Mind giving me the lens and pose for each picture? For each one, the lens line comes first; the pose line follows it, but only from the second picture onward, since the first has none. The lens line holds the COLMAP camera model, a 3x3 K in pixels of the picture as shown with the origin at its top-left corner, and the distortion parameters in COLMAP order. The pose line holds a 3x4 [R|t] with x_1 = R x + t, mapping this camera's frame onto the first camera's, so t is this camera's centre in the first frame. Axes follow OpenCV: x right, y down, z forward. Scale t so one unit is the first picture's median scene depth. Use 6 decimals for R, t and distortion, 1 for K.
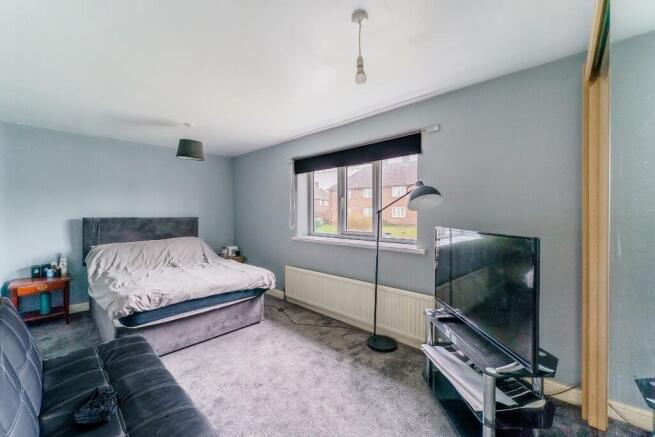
lens RADIAL K [[264.1, 0, 328.6], [0, 264.1, 214.5], [0, 0, 1]] dist [0.003615, 0.000251]
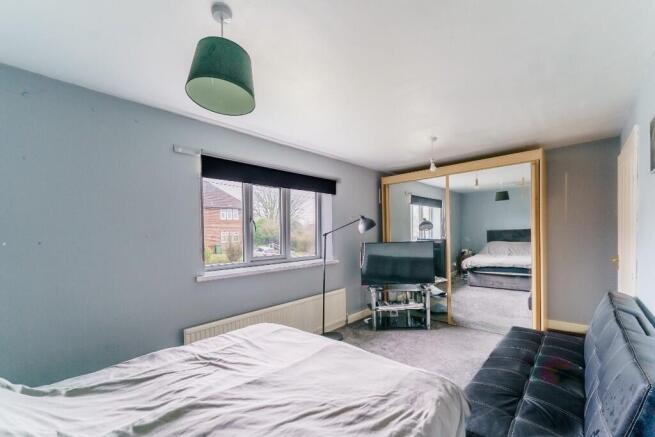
lens RADIAL K [[264.1, 0, 321.6], [0, 264.1, 238.0], [0, 0, 1]] dist [0.003615, 0.000251]
pose [[0.027411, -0.009923, 0.999575, -0.962175], [0.026516, 0.999606, 0.009196, -0.005407], [-0.999273, 0.026253, 0.027663, 0.891020]]
